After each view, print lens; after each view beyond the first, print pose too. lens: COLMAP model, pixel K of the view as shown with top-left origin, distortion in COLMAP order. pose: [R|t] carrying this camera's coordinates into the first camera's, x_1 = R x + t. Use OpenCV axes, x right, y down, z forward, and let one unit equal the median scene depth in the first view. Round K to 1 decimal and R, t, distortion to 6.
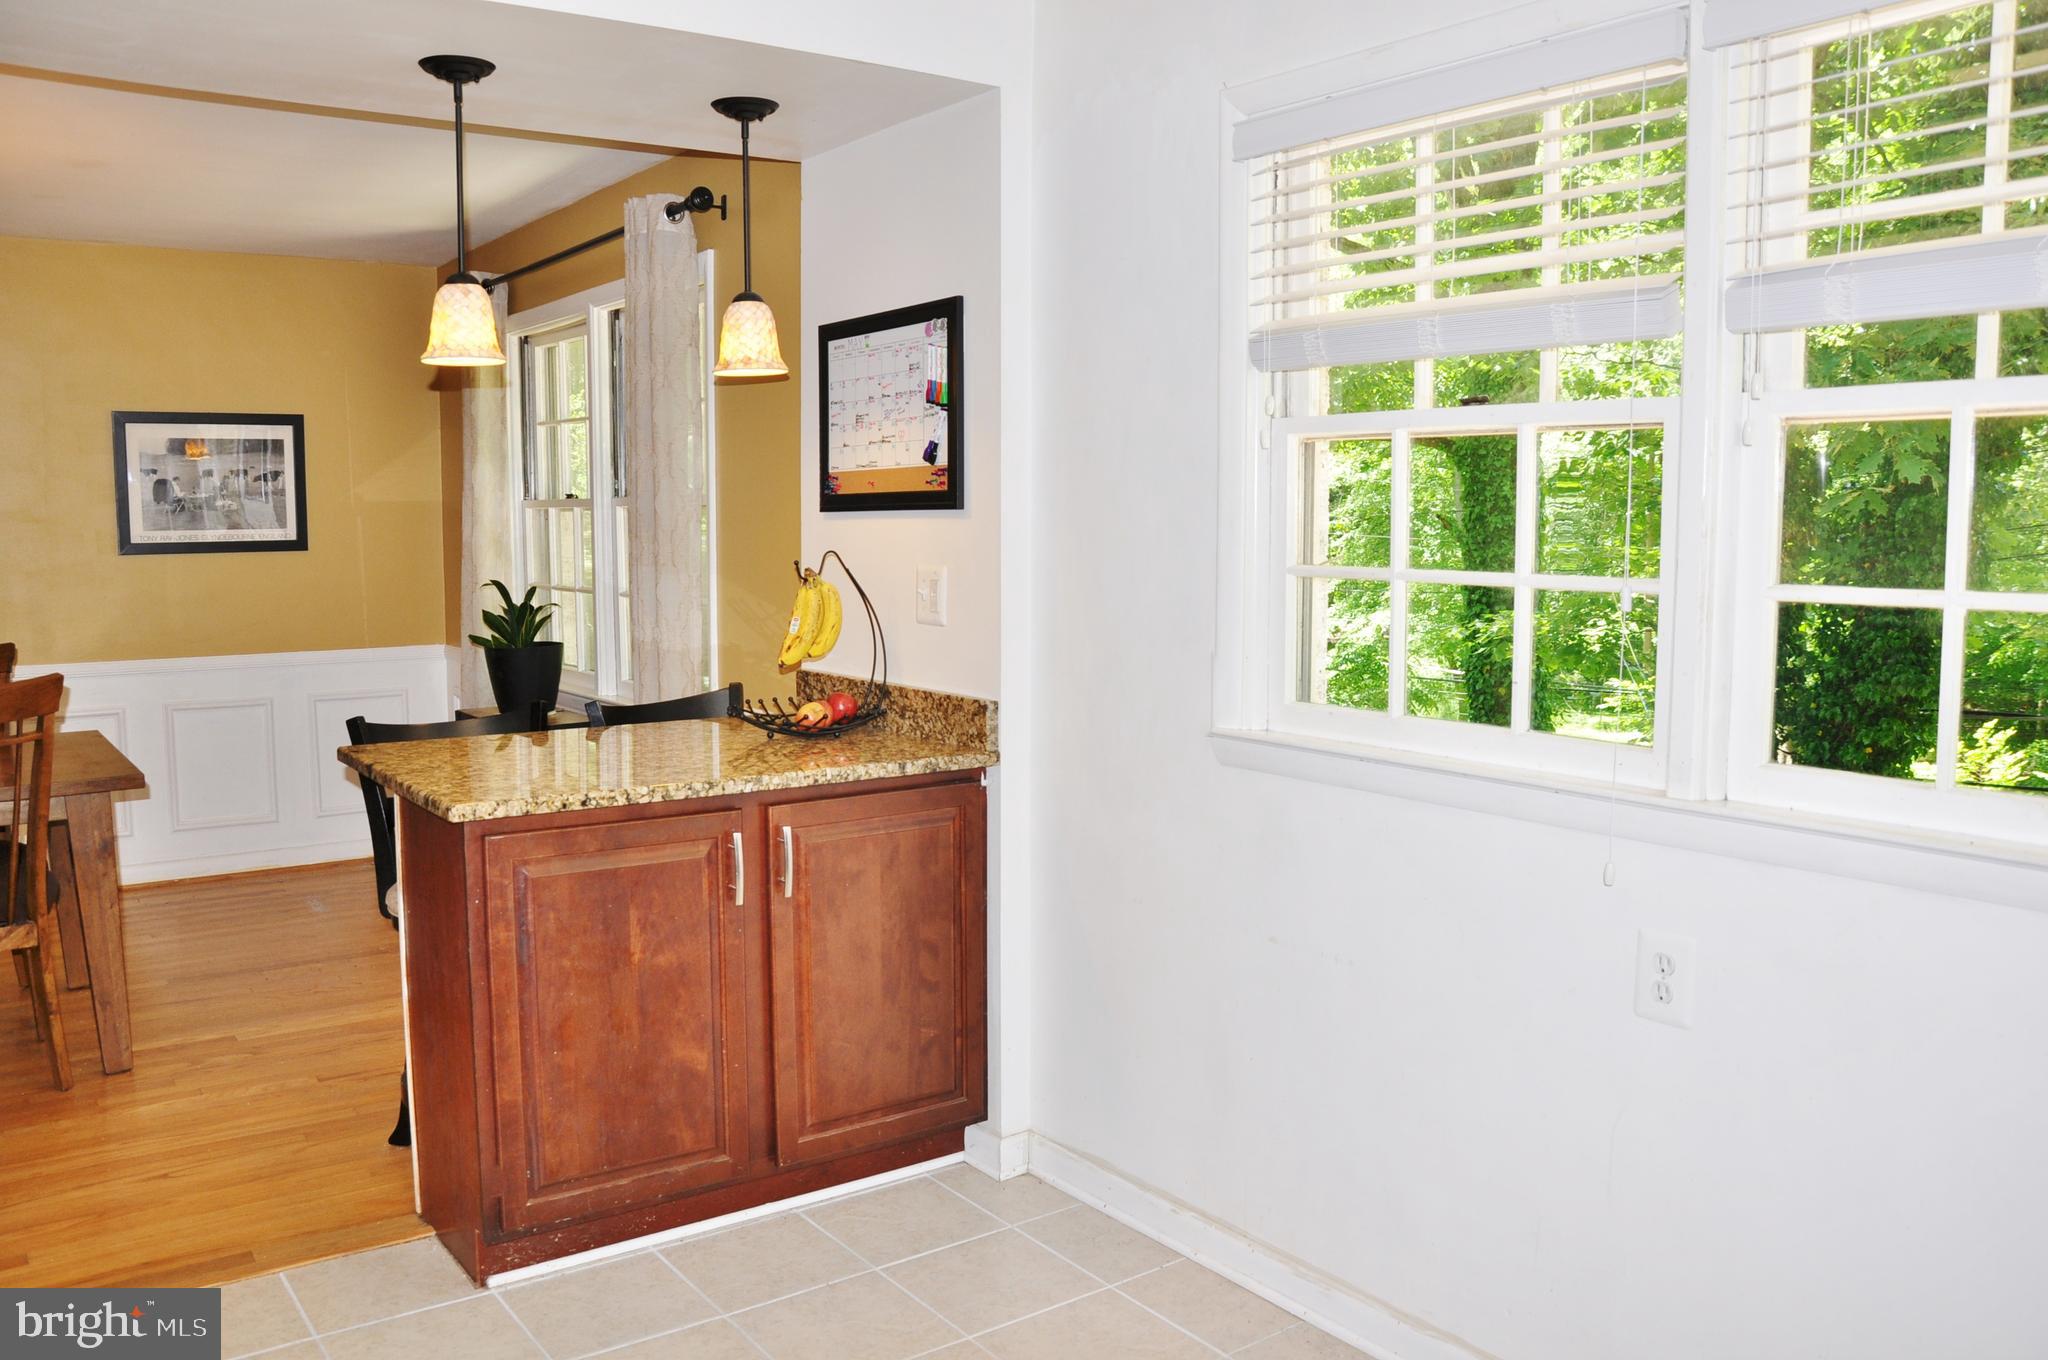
lens RADIAL K [[1610.5, 0, 1020.4], [0, 1610.5, 691.6], [0, 0, 1]] dist [-0.156664, 0.128197]
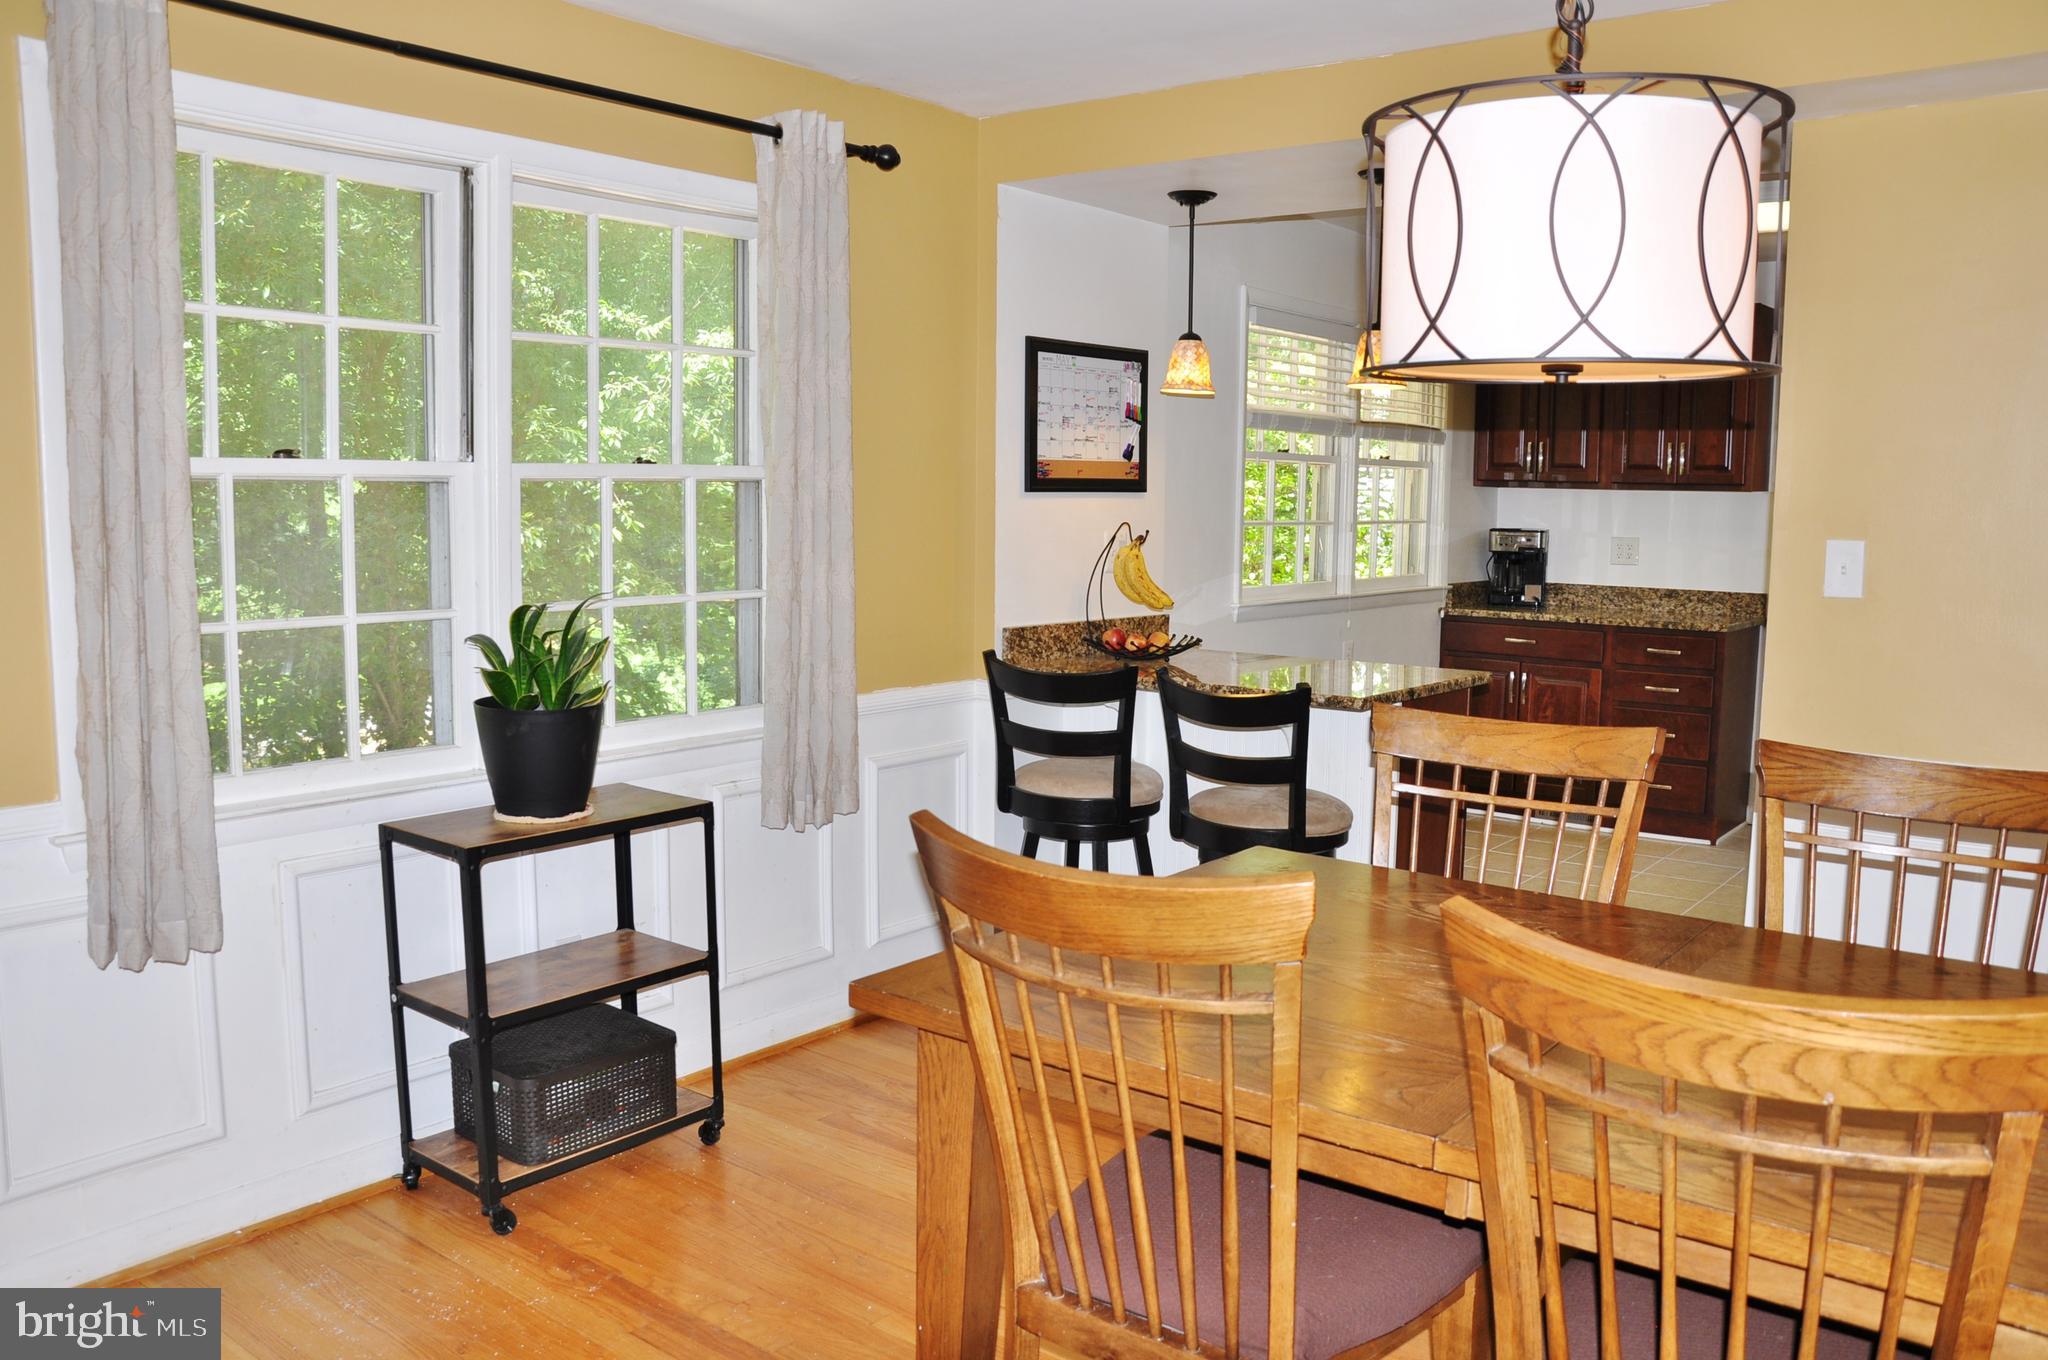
lens RADIAL K [[1608.3, 0, 1023.5], [0, 1608.3, 691.4], [0, 0, 1]] dist [-0.157776, 0.129484]
pose [[-0.269844, -0.121289, 0.955235, -1.397342], [0.093422, 0.984057, 0.151339, -0.159937], [-0.958361, 0.130078, -0.254211, 1.443150]]
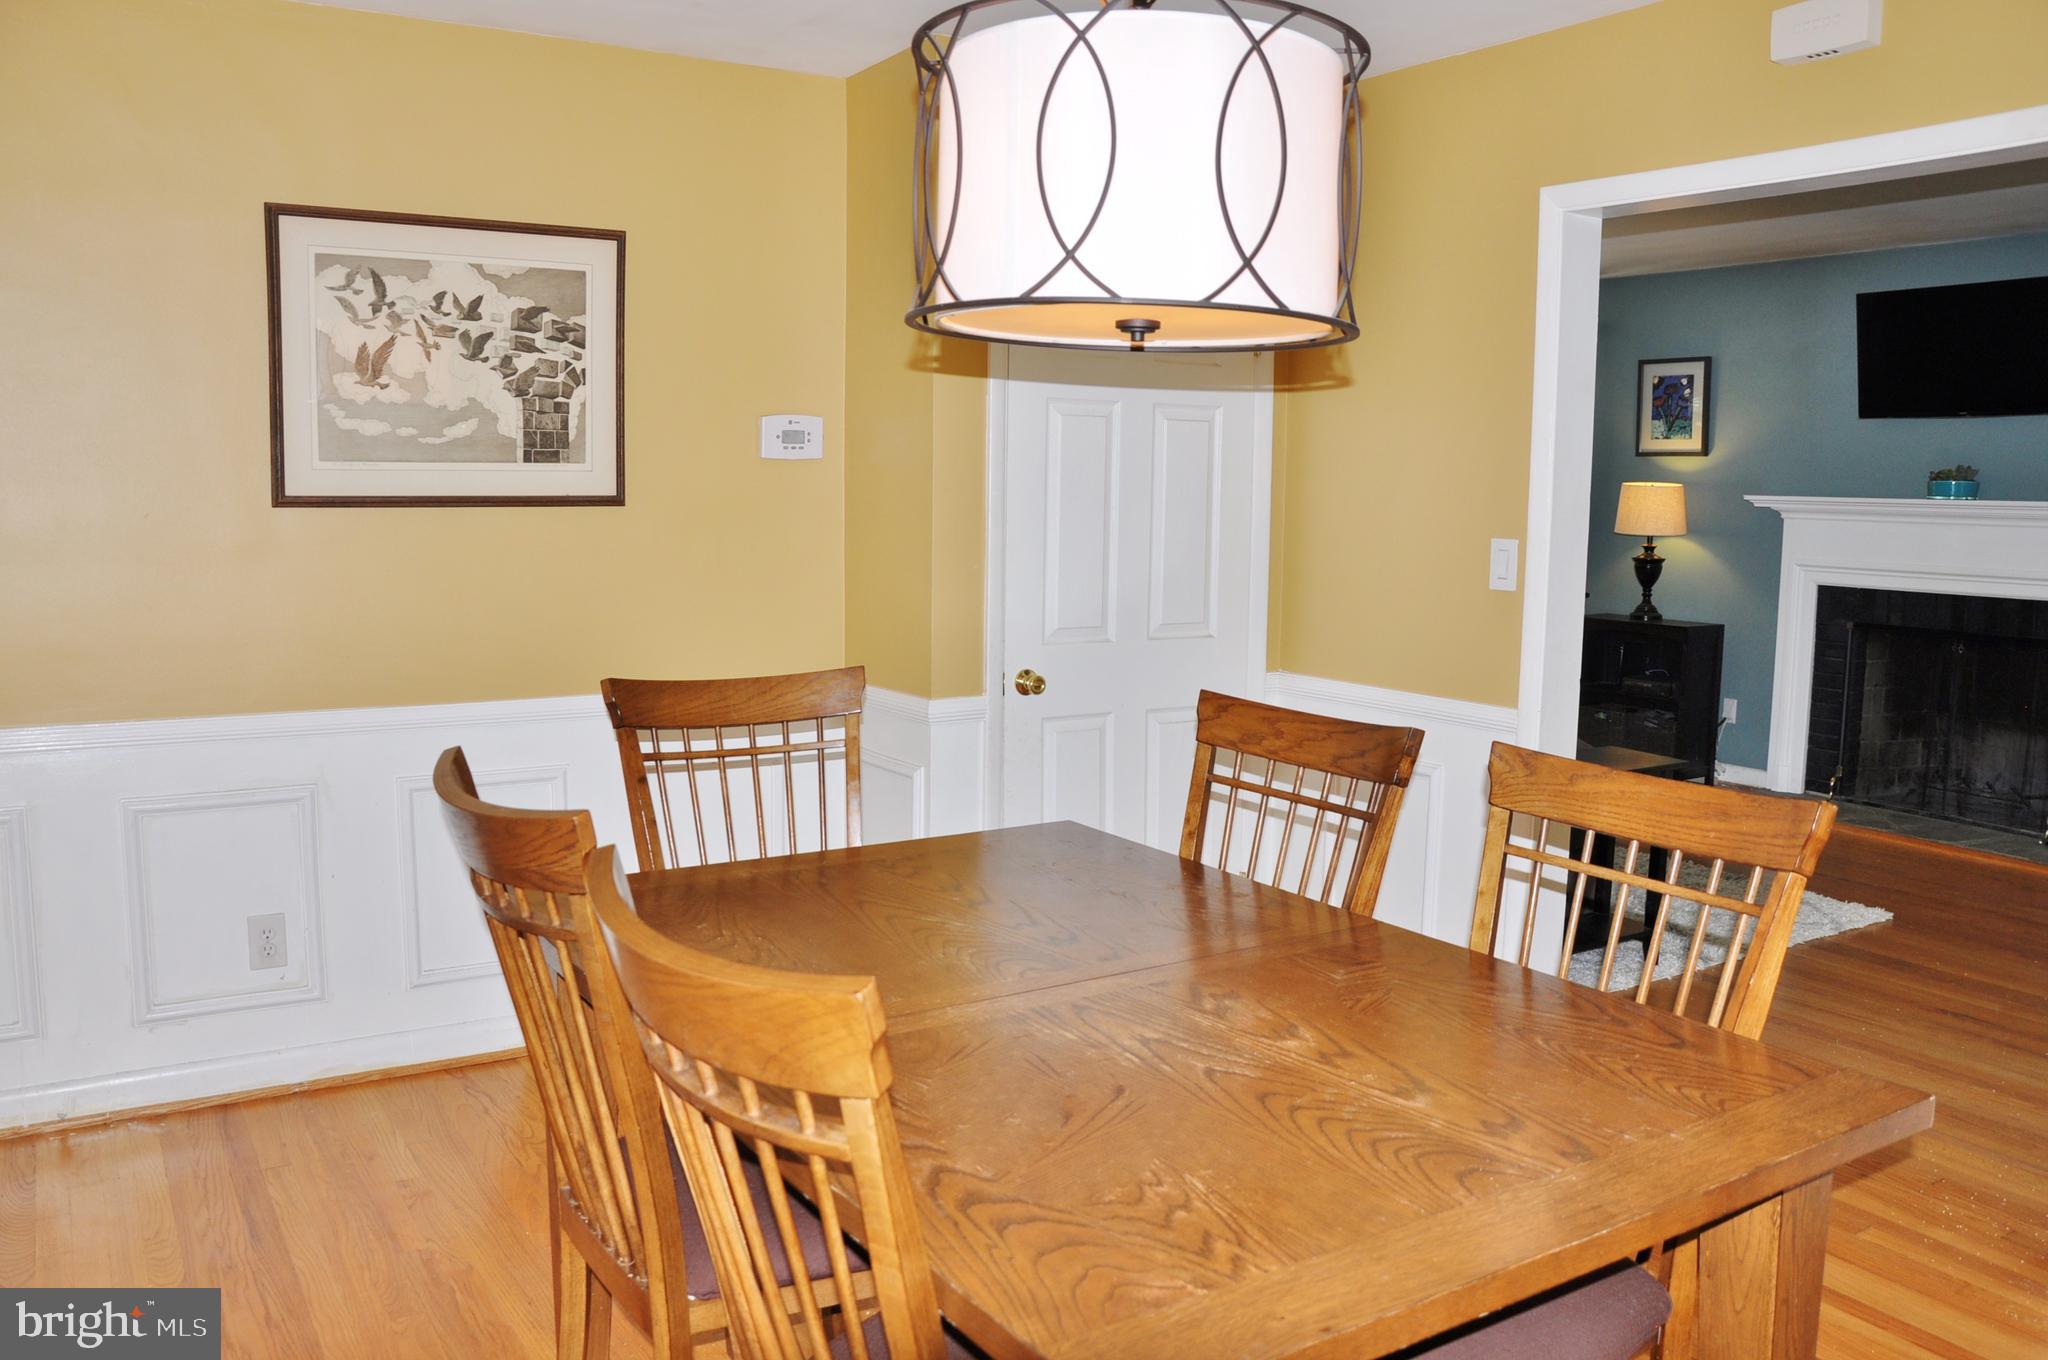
lens RADIAL K [[1608.3, 0, 1023.5], [0, 1608.3, 691.4], [0, 0, 1]] dist [-0.157776, 0.129484]
pose [[-0.068333, 0.129480, -0.989225, -0.348466], [-0.119743, 0.983310, 0.136978, -0.119002], [0.990450, 0.127813, -0.051688, 1.099619]]
